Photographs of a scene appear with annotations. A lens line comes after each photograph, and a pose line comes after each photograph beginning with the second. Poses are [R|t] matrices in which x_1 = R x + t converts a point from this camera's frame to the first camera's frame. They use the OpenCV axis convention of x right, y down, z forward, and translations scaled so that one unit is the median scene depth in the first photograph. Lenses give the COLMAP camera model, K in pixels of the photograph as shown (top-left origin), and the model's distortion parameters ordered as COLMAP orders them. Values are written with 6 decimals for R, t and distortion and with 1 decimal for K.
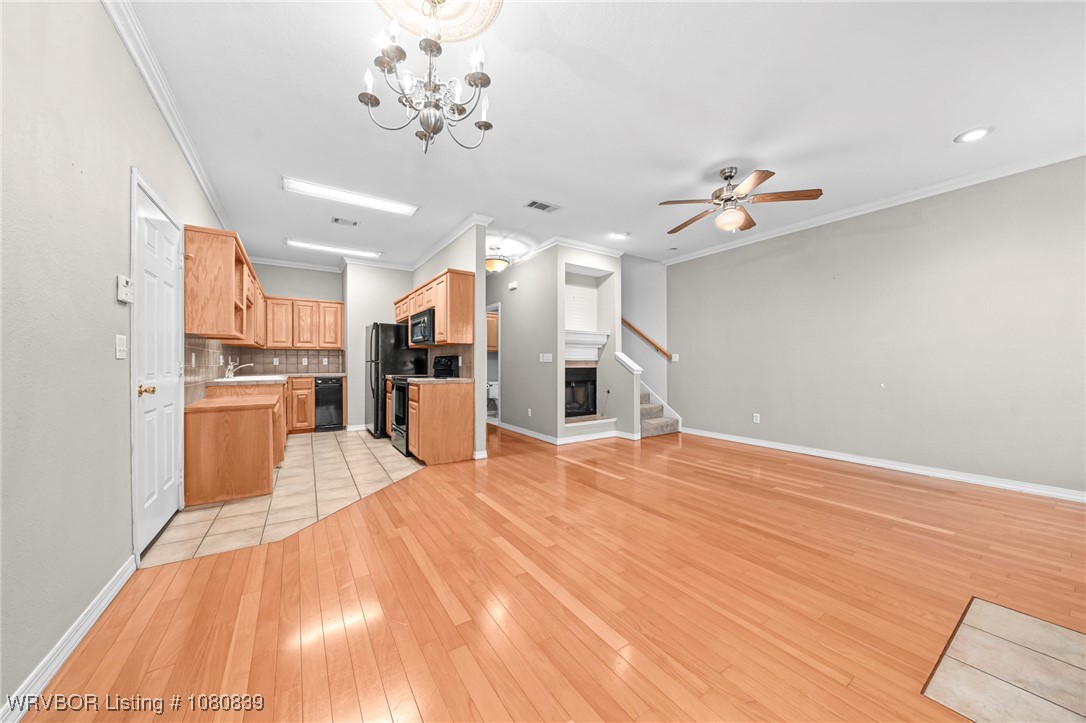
lens RADIAL K [[371.1, 0, 537.2], [0, 371.1, 363.7], [0, 0, 1]] dist [-0.004125, -0.000345]
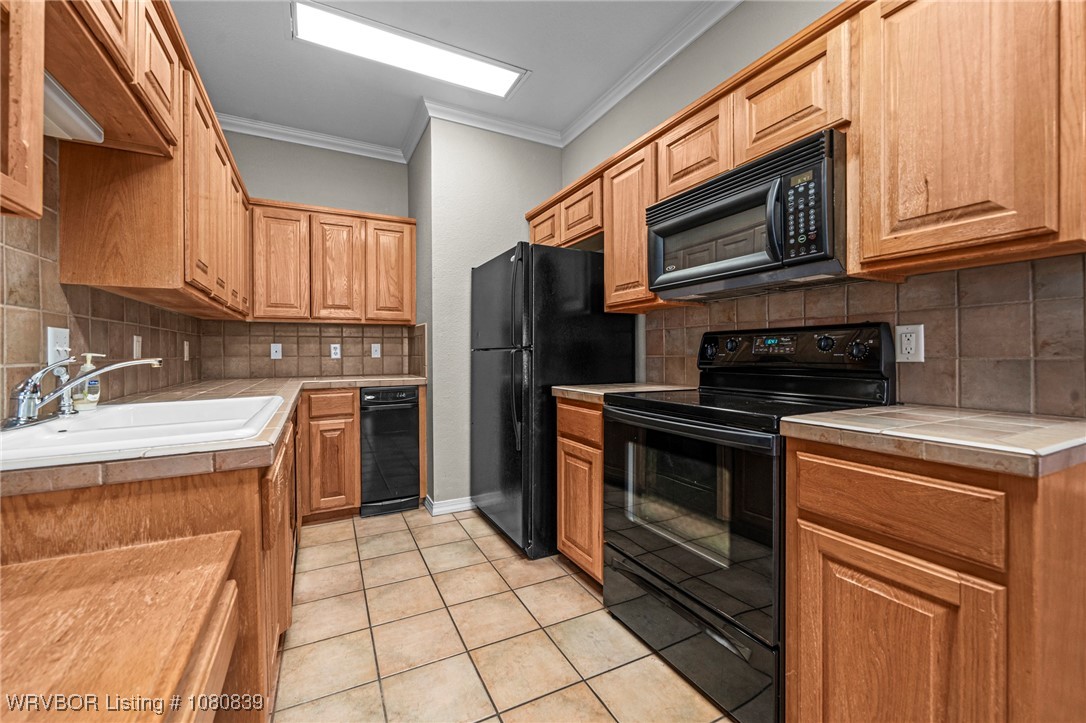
lens RADIAL K [[444.2, 0, 544.0], [0, 444.2, 354.2], [0, 0, 1]] dist [-0.008682, -0.000018]
pose [[0.994983, -0.005839, -0.099874, -0.363449], [0.005881, 0.999983, 0.000122, -0.000450], [0.099871, -0.000709, 0.995000, 0.552260]]
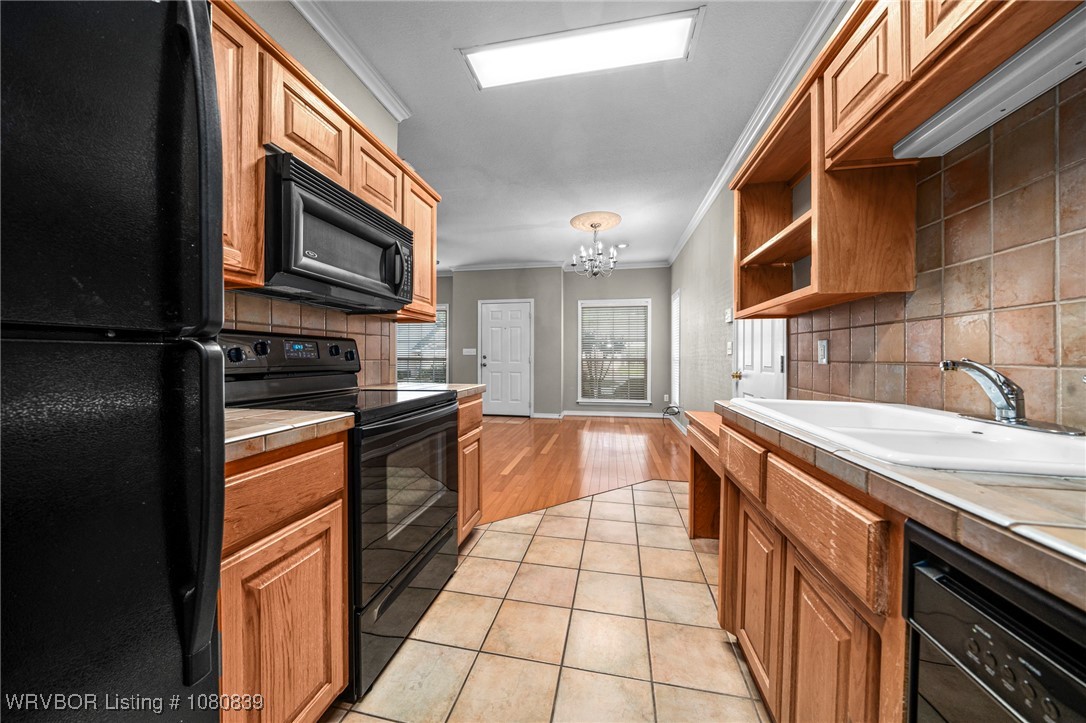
lens RADIAL K [[371.1, 0, 532.9], [0, 371.1, 361.3], [0, 0, 1]] dist [-0.004125, -0.000345]
pose [[-0.706710, -0.008922, 0.707447, -0.567385], [-0.000739, 0.999929, 0.011872, -0.000942], [-0.707503, 0.007867, -0.706667, 0.970765]]
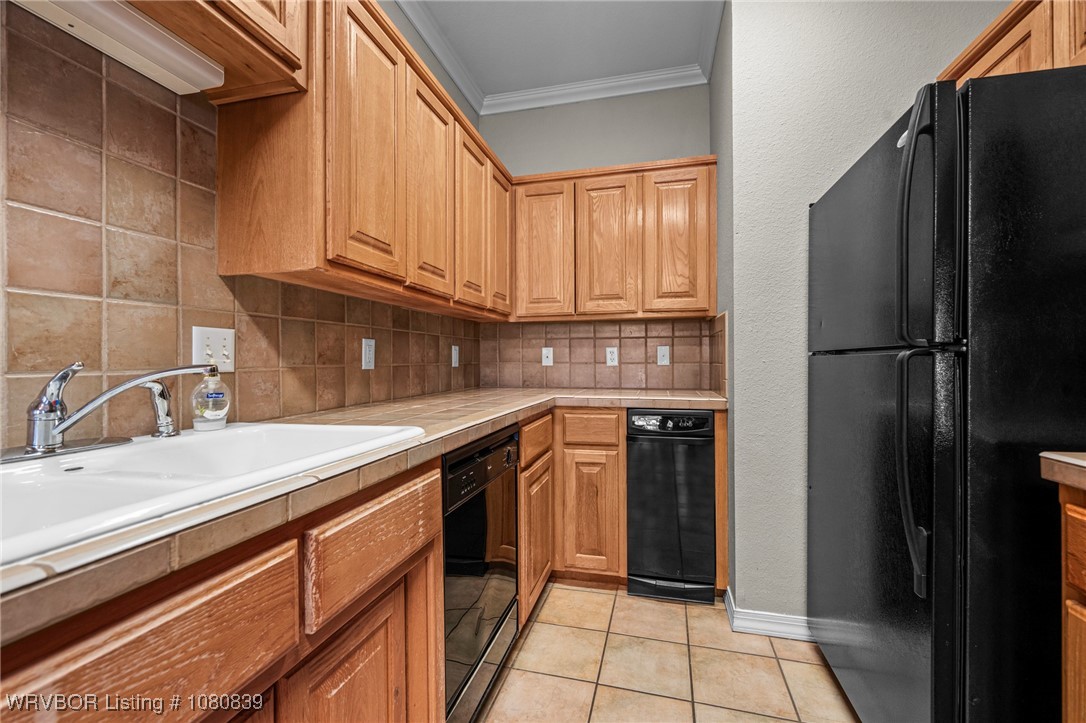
lens RADIAL K [[484.4, 0, 519.5], [0, 484.4, 358.8], [0, 0, 1]] dist [0.000708, 0.000312]
pose [[0.663051, -0.004554, -0.748561, -0.391264], [0.000204, 0.999983, -0.005903, -0.000684], [0.748574, 0.003761, 0.663040, 0.724920]]
